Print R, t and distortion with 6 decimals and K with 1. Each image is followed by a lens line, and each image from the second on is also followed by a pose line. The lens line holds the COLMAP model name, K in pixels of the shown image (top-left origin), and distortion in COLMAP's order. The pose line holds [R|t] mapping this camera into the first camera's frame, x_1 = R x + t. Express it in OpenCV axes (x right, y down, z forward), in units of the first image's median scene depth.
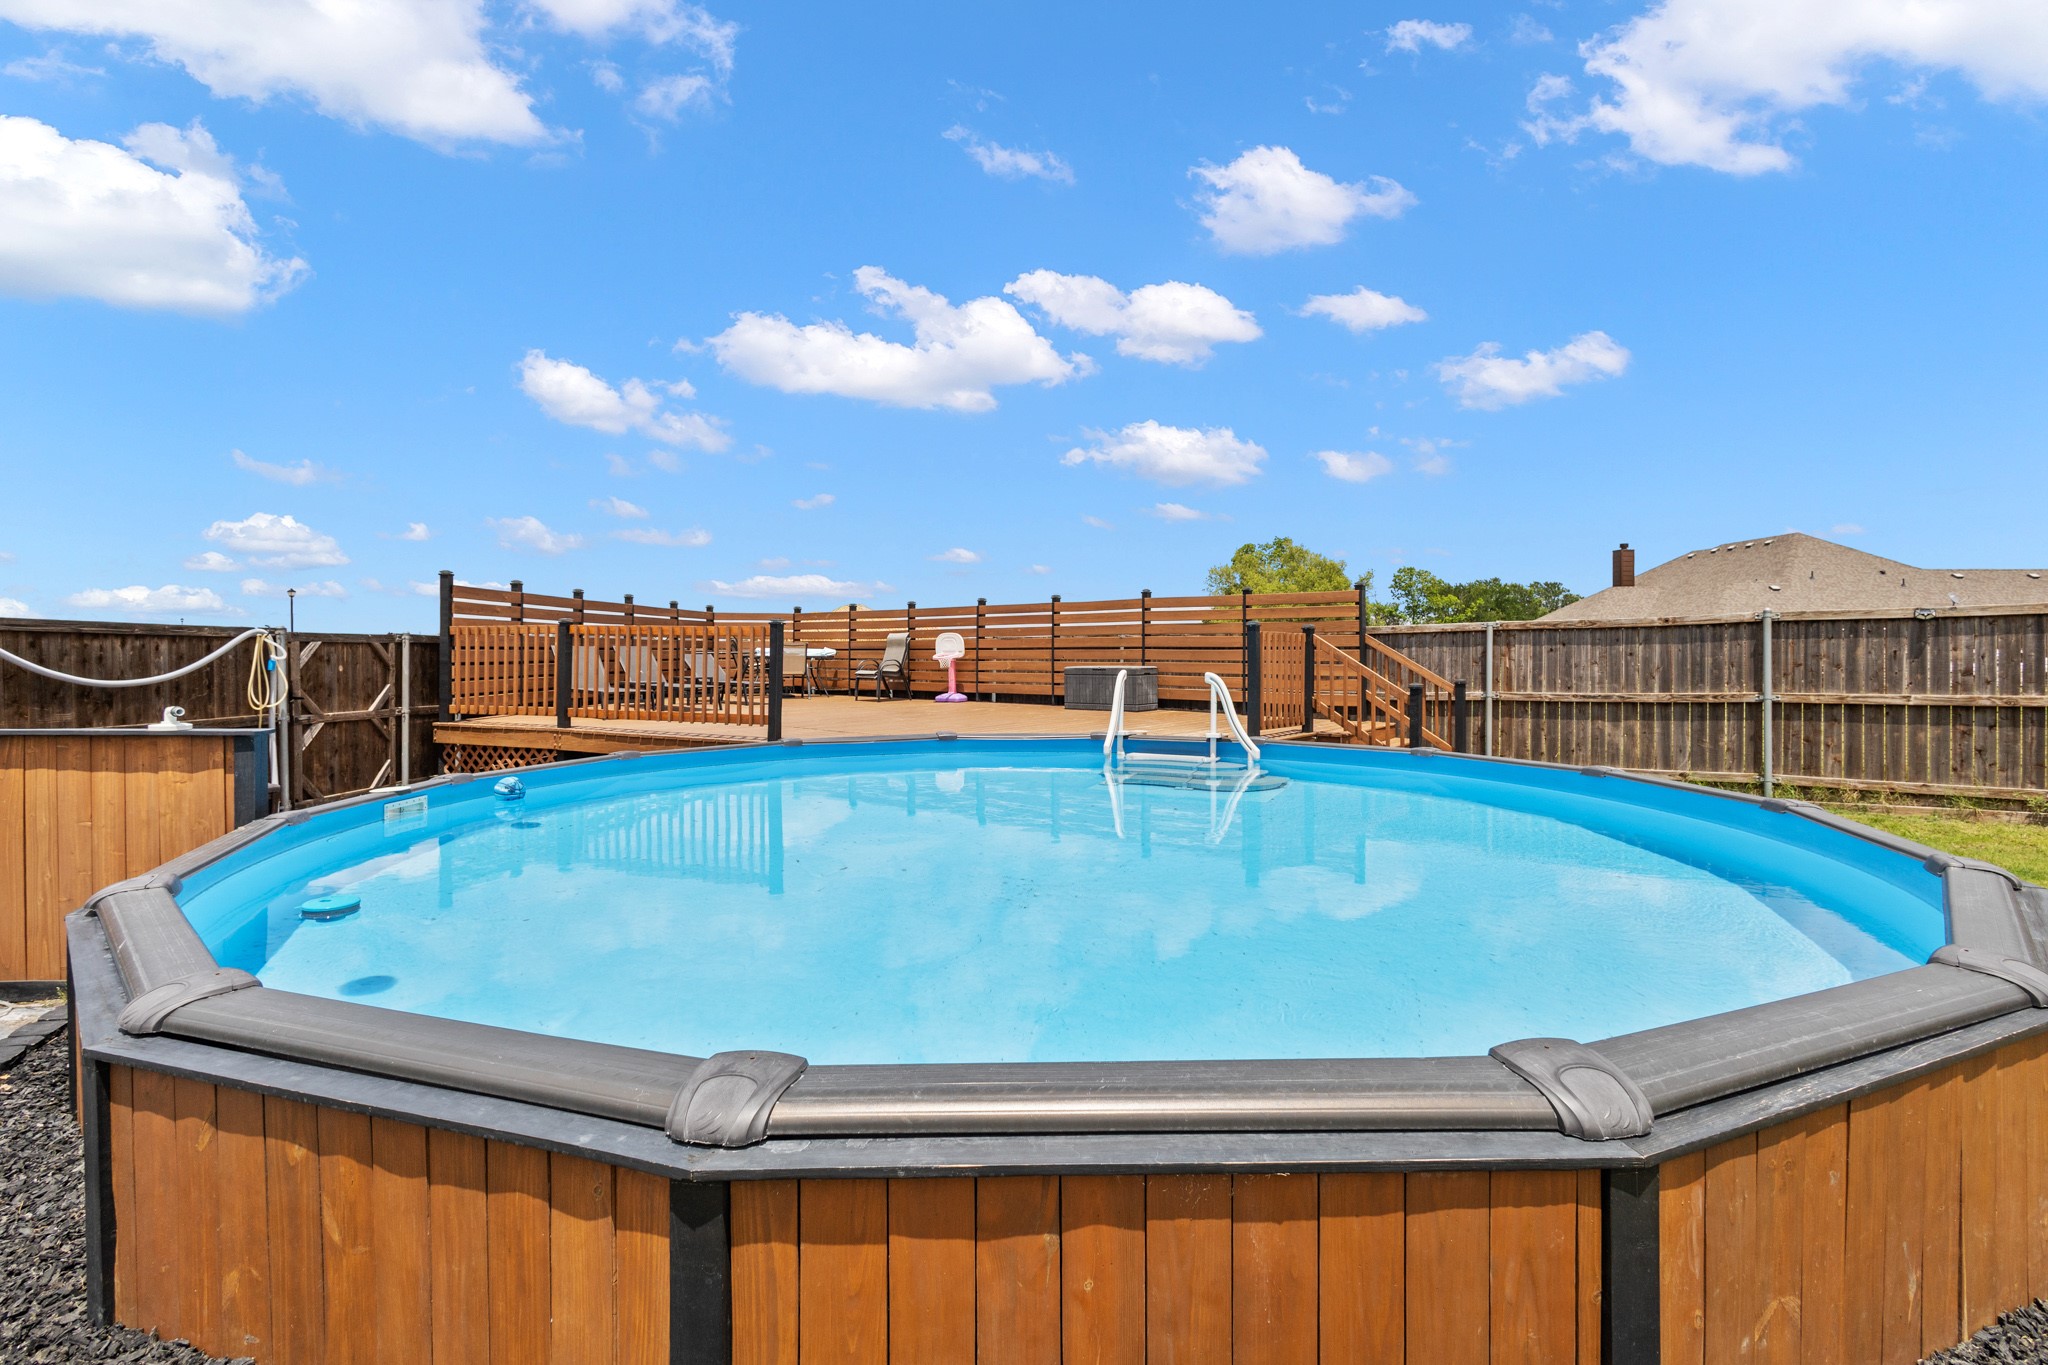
lens RADIAL K [[948.2, 0, 1023.2], [0, 948.2, 677.7], [0, 0, 1]] dist [0.001482, 0.000252]
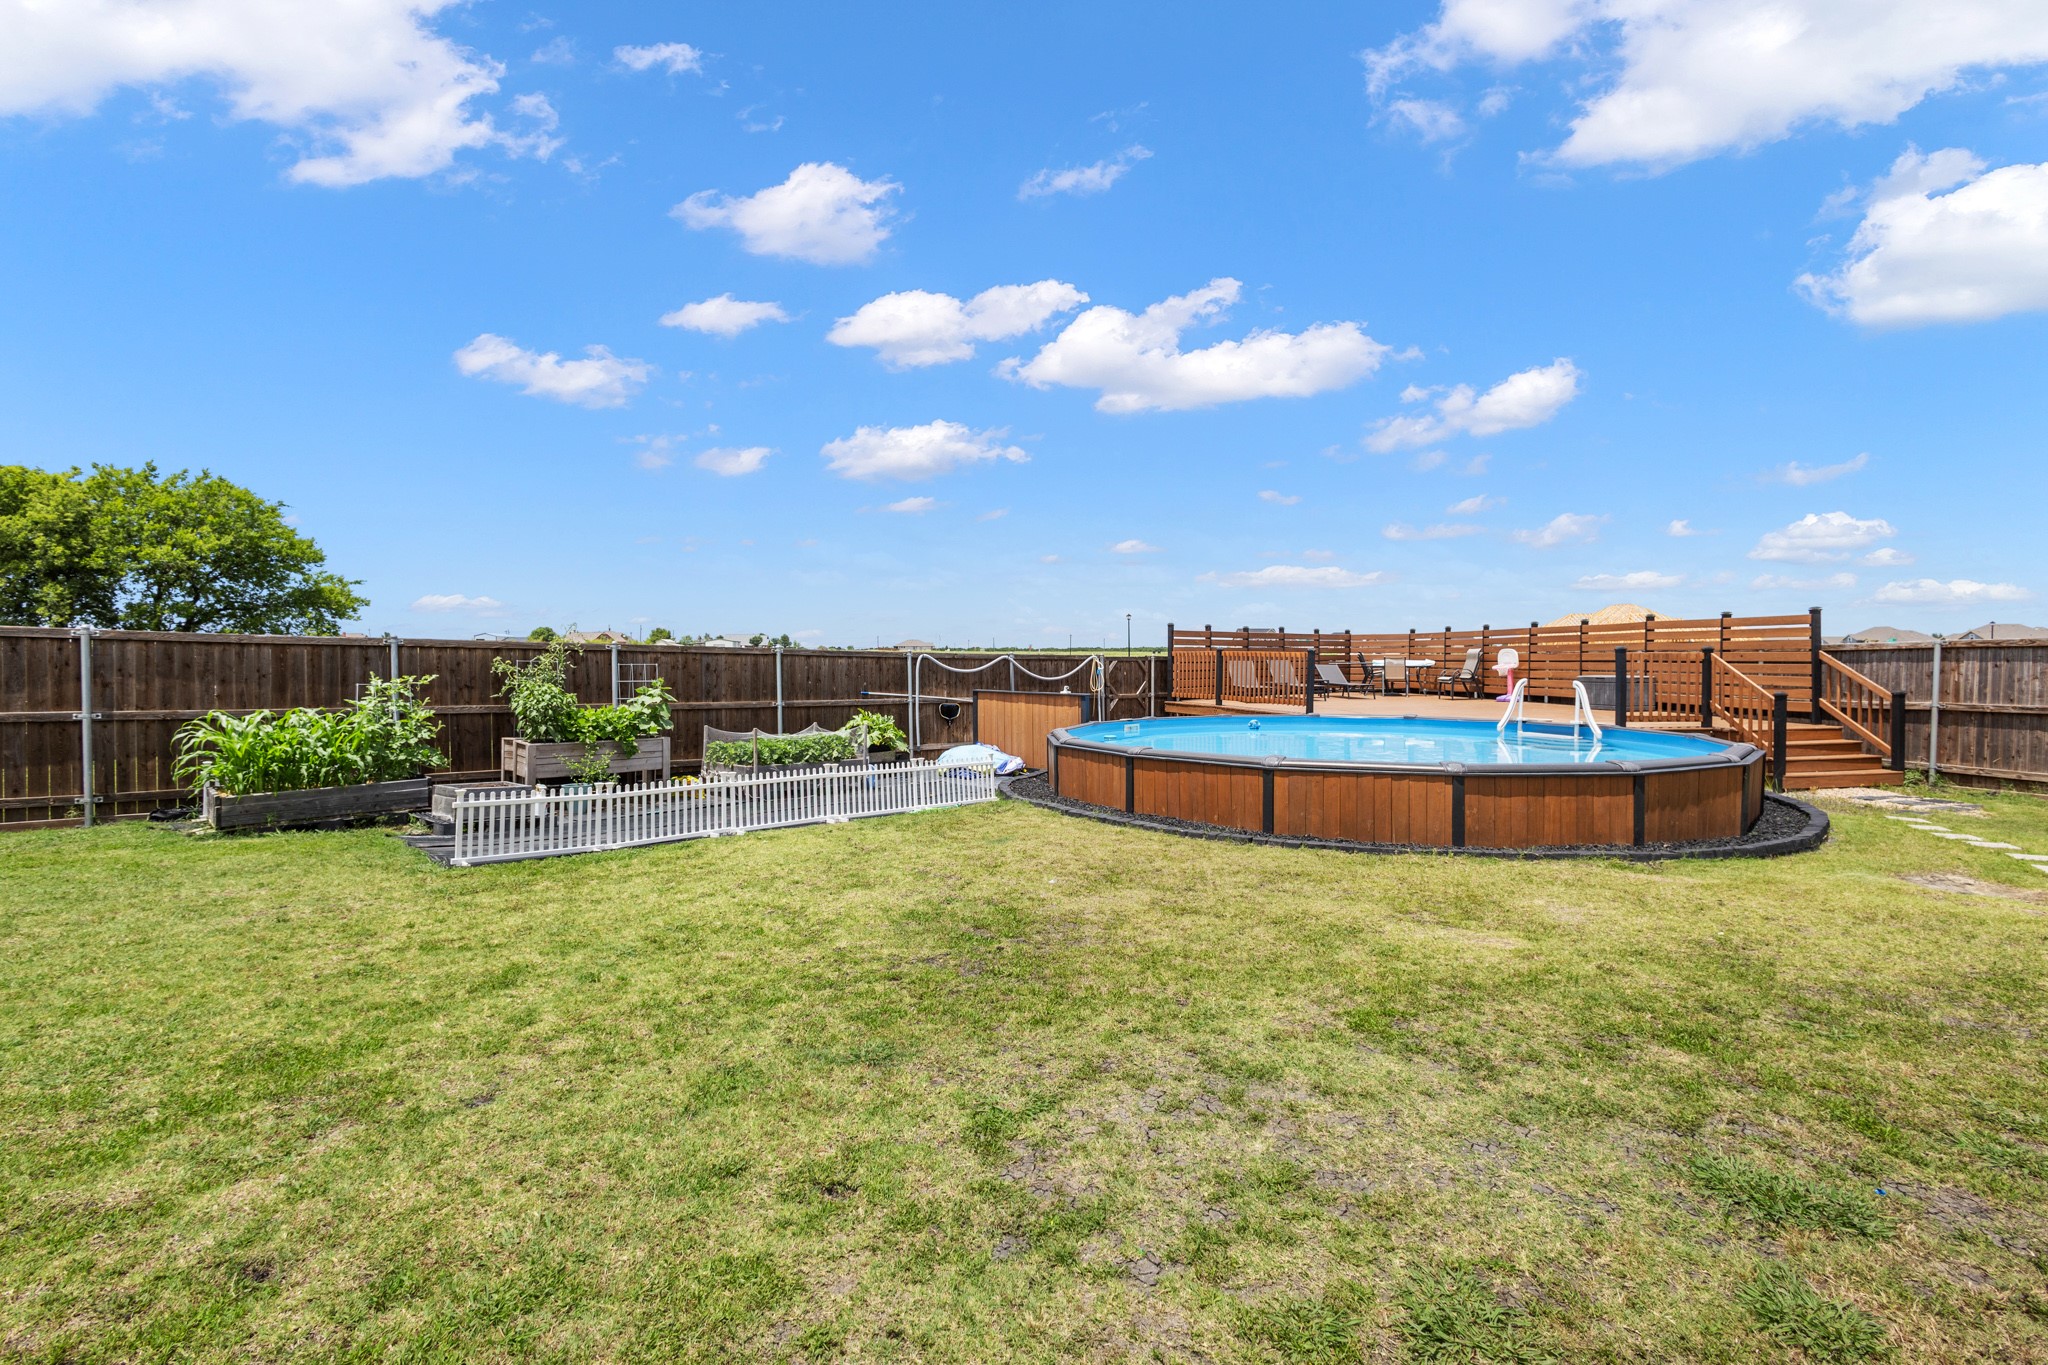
lens RADIAL K [[948.2, 0, 1020.9], [0, 948.2, 675.4], [0, 0, 1]] dist [0.001482, 0.000252]
pose [[0.714632, 0.010620, -0.699420, 0.501943], [-0.015145, 0.999885, -0.000292, -0.000164], [0.699336, 0.010801, 0.714711, -0.568186]]
